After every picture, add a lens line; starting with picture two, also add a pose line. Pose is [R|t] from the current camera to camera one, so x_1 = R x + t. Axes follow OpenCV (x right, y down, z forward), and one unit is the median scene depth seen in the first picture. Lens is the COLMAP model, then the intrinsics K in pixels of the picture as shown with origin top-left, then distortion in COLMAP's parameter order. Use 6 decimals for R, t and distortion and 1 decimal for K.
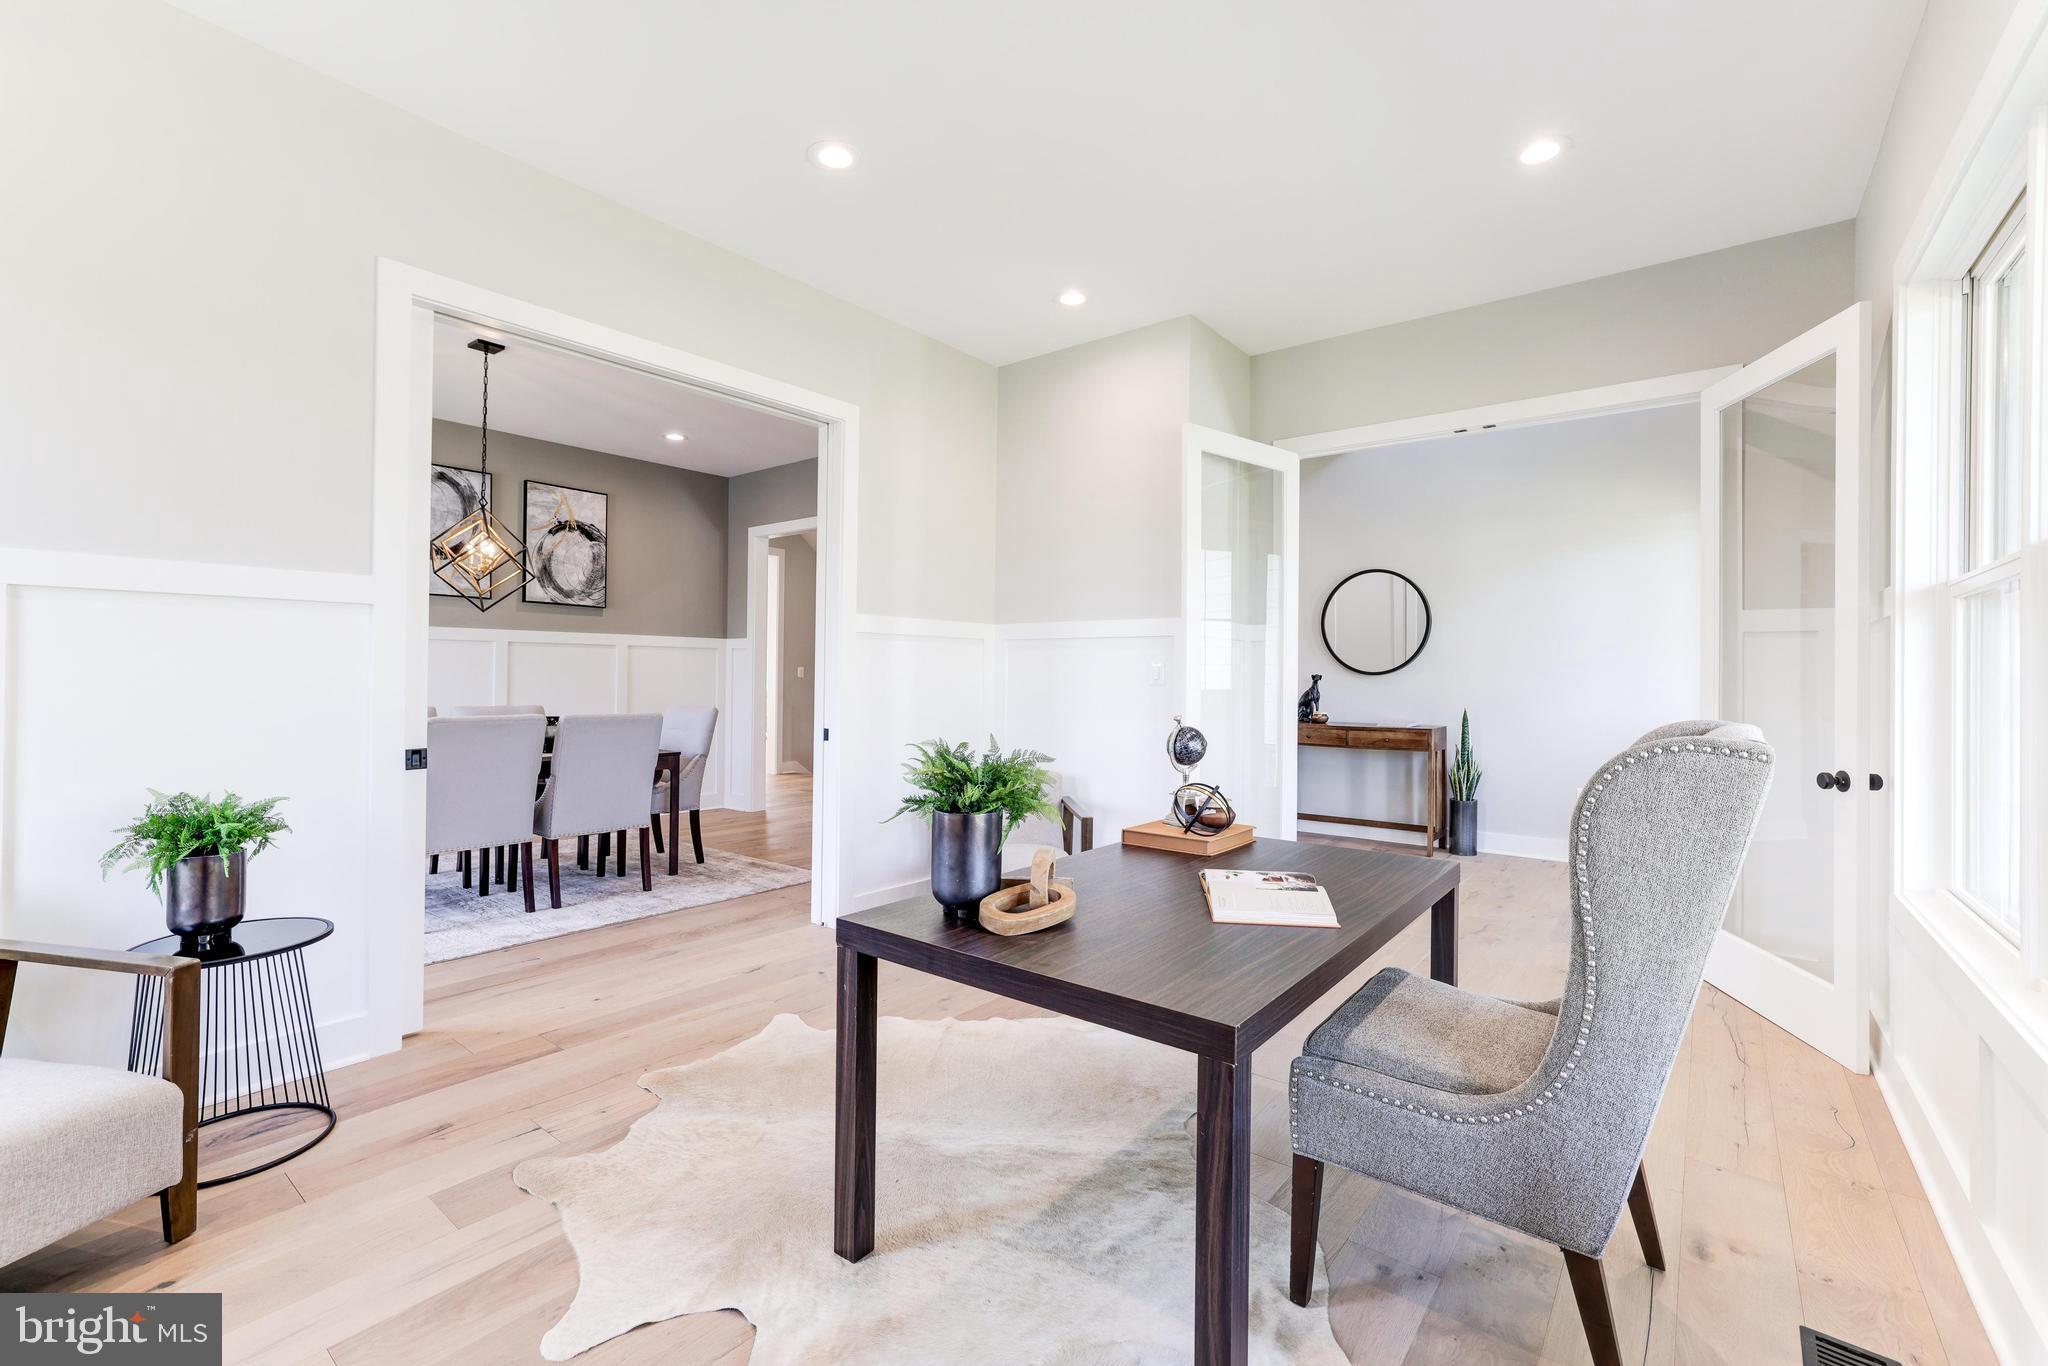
lens RADIAL K [[888.8, 0, 1018.3], [0, 888.8, 678.0], [0, 0, 1]] dist [-0.051571, 0.015997]
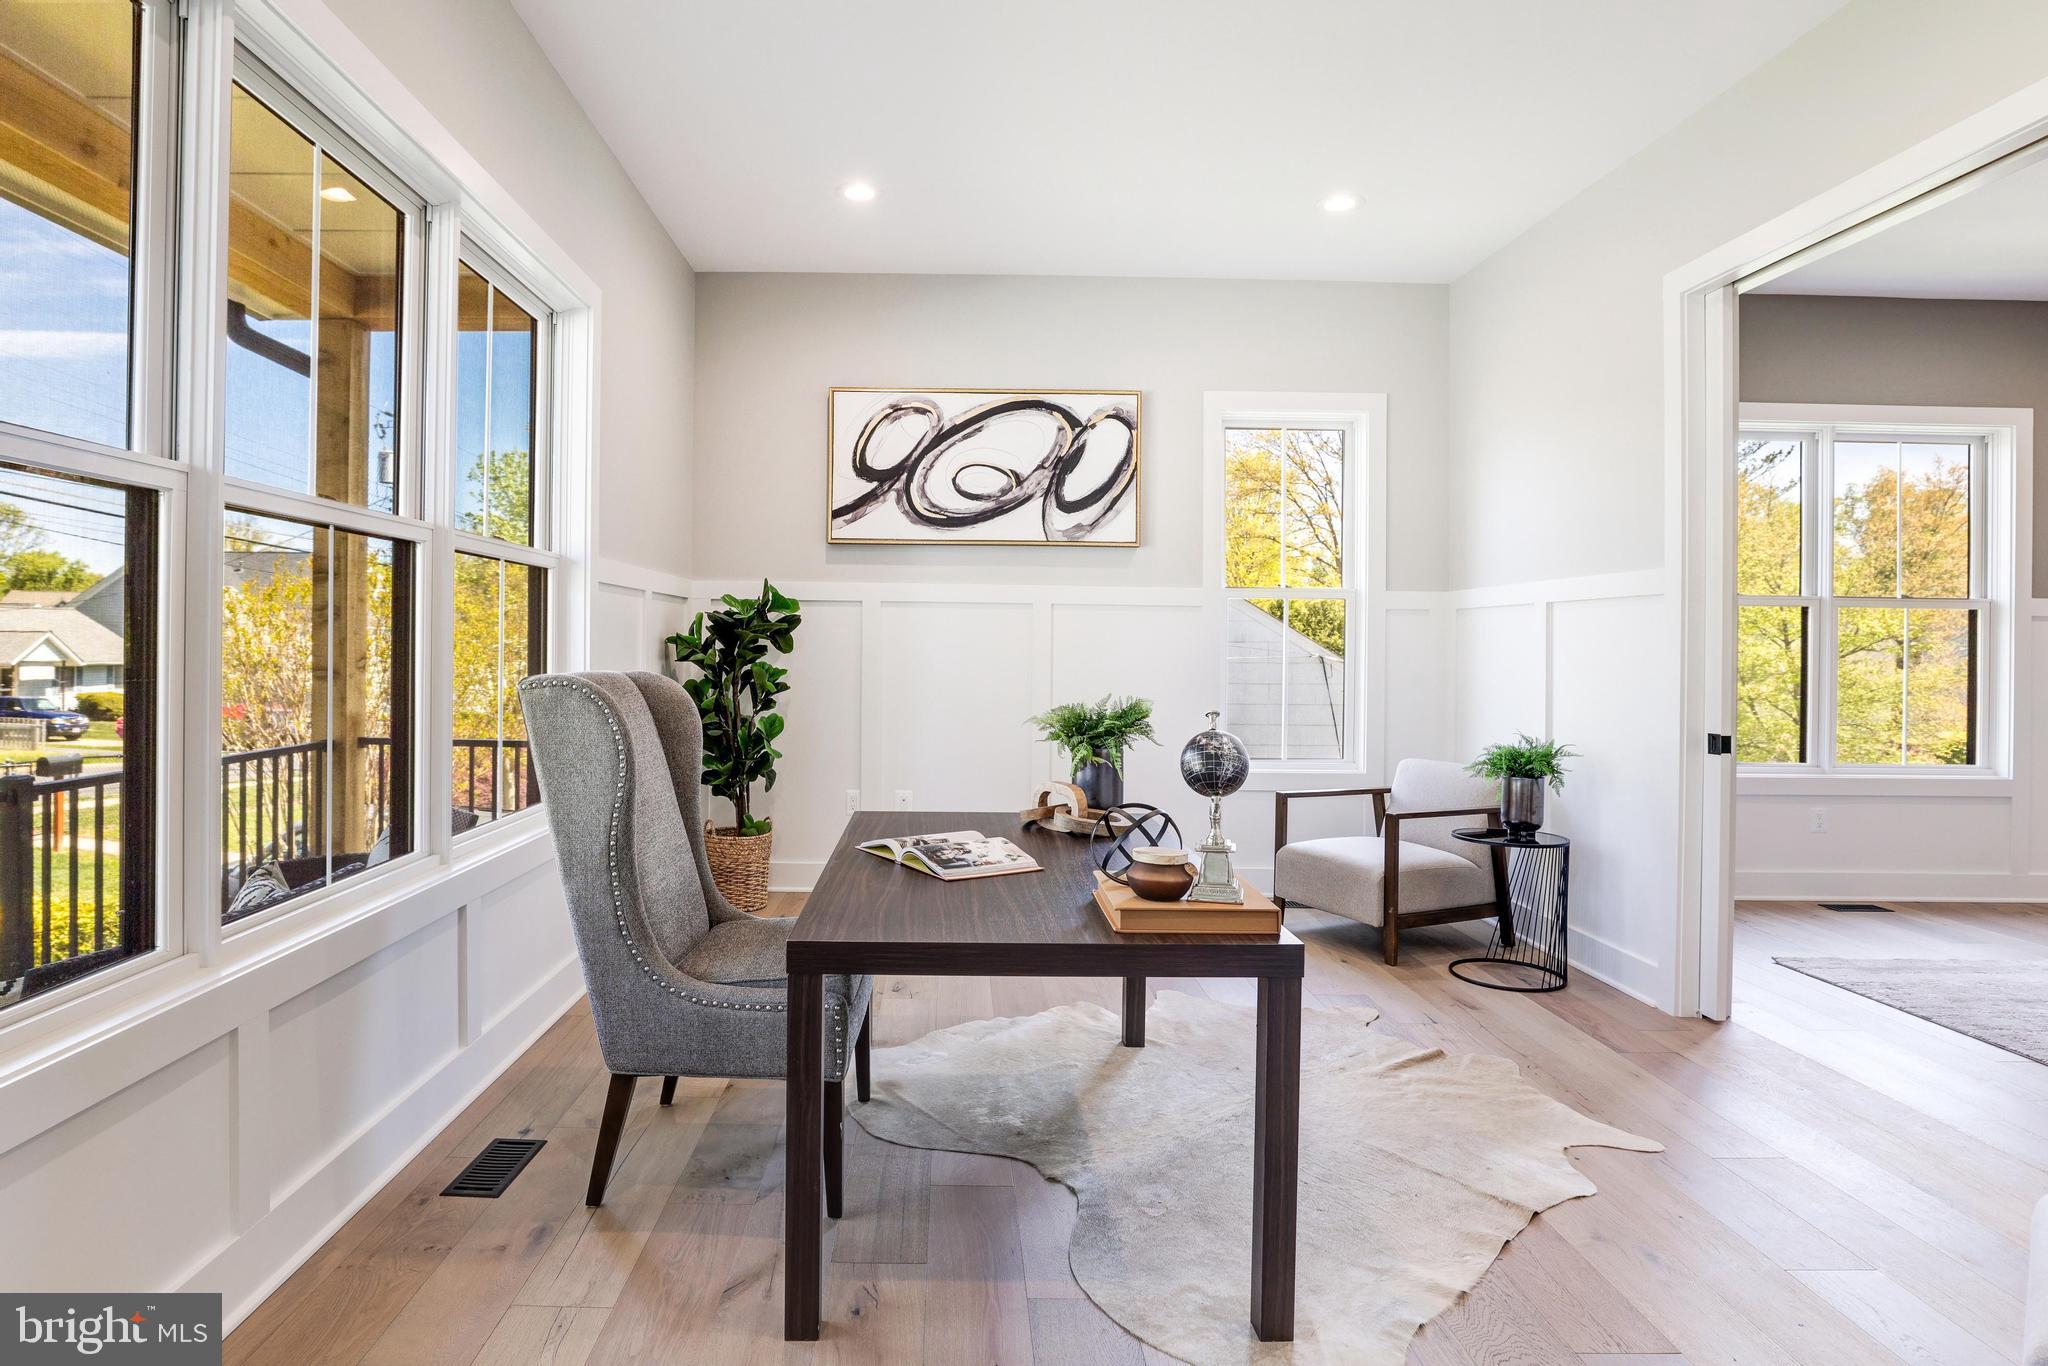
lens RADIAL K [[1097.5, 0, 932.5], [0, 1097.5, 657.4], [0, 0, 1]] dist [-0.067263, 0.028388]
pose [[-0.795091, -0.002345, -0.606486, 0.793877], [-0.012656, 0.999839, 0.012725, -0.010688], [0.606358, 0.017793, -0.794993, 1.486681]]
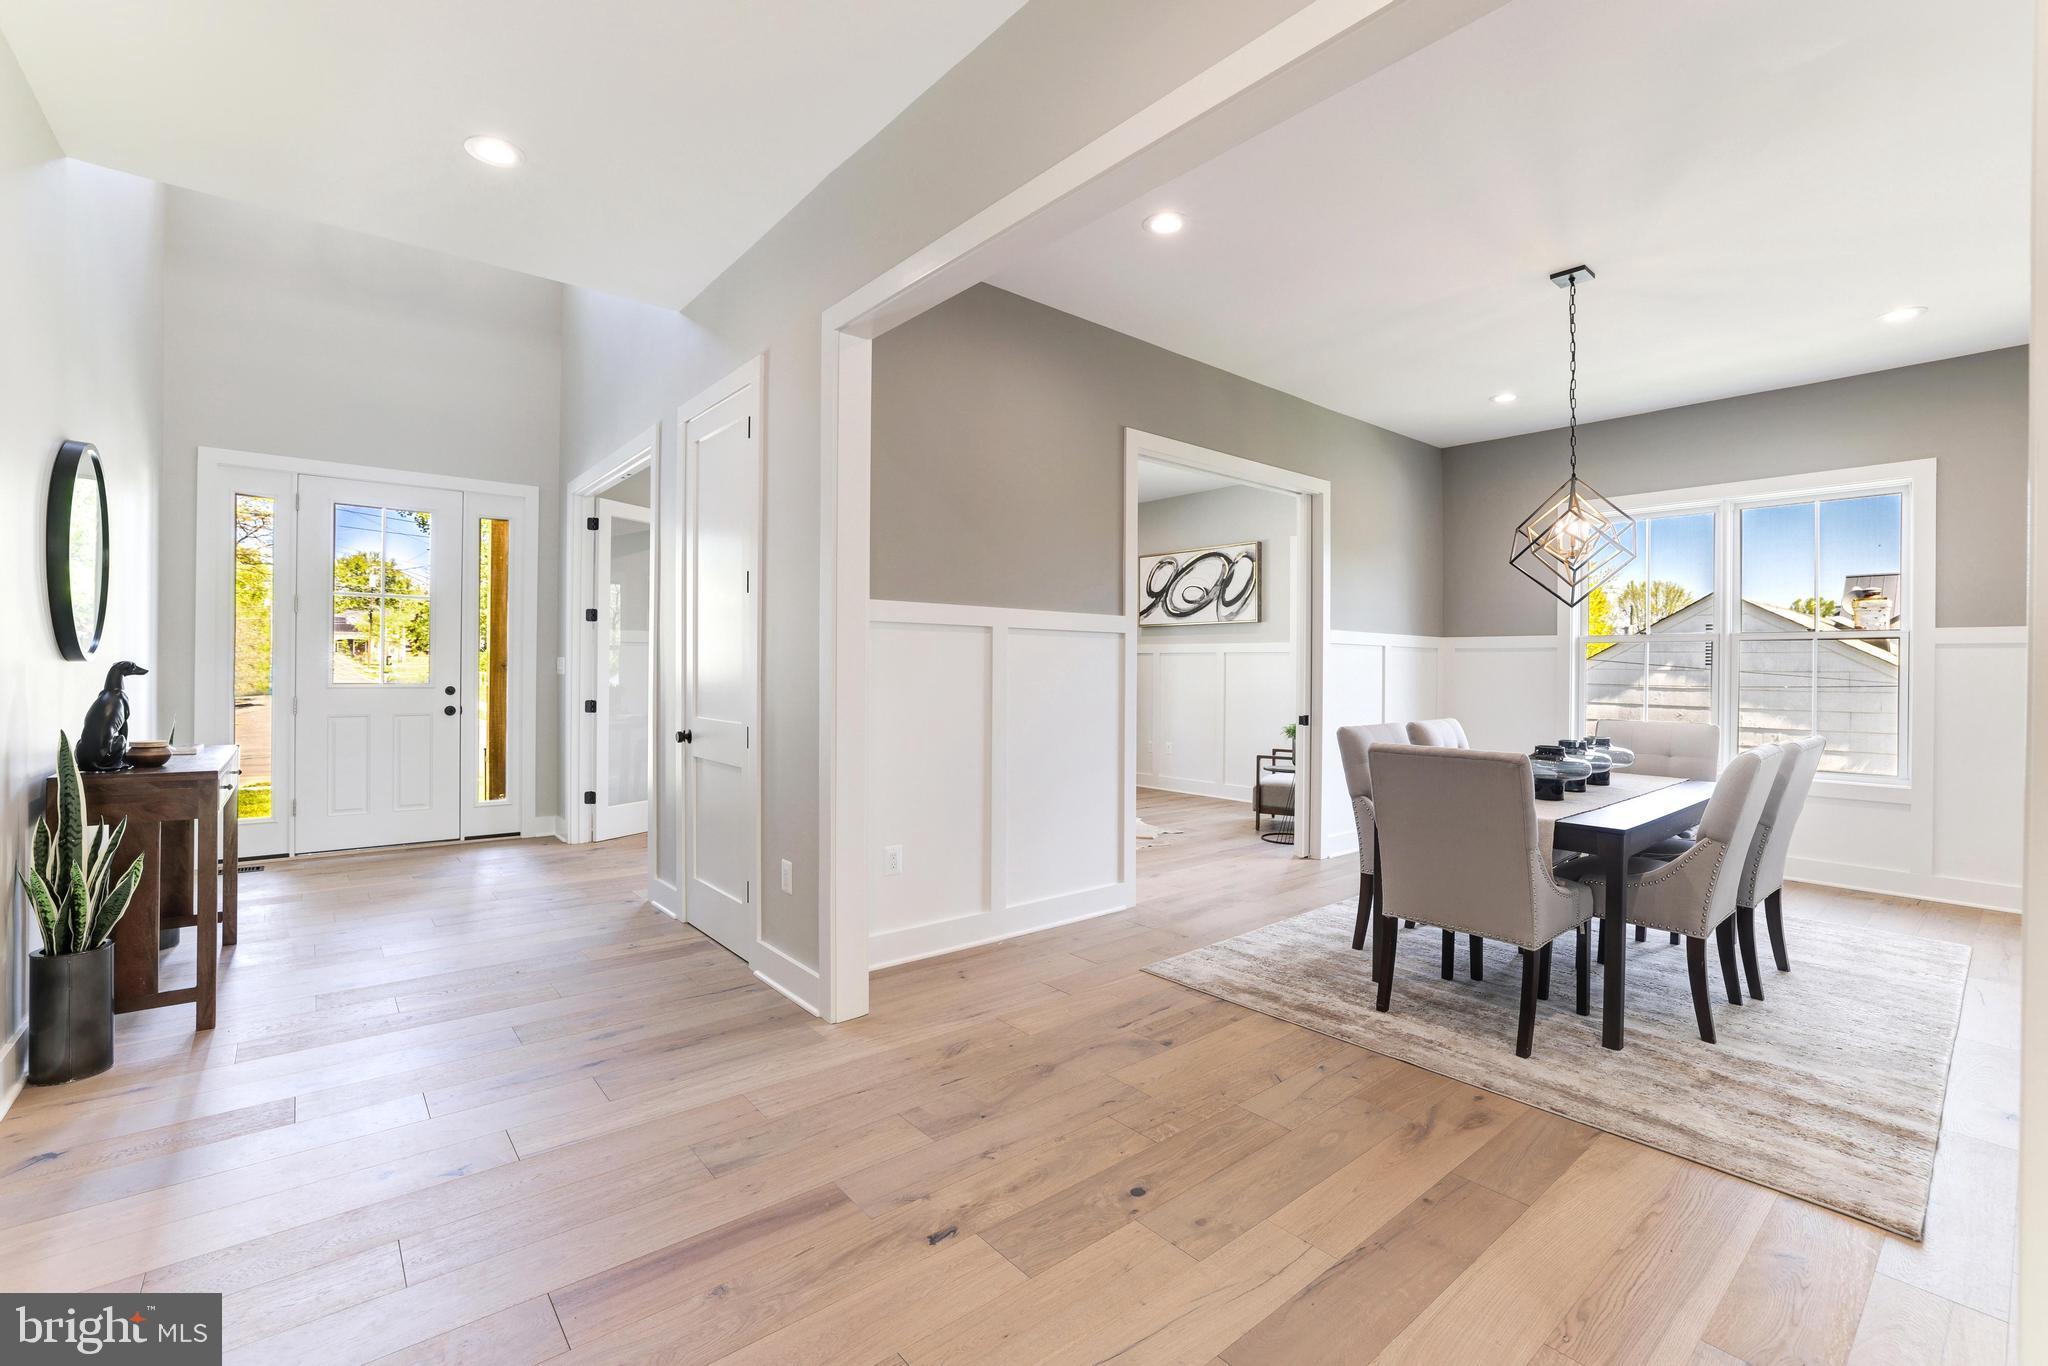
lens RADIAL K [[888.8, 0, 1018.3], [0, 888.8, 678.0], [0, 0, 1]] dist [-0.051571, 0.015997]
pose [[-0.976330, -0.007475, 0.216157, -0.536080], [-0.005720, 0.999945, 0.008744, -0.018698], [-0.216210, 0.007301, -0.976320, 3.293045]]
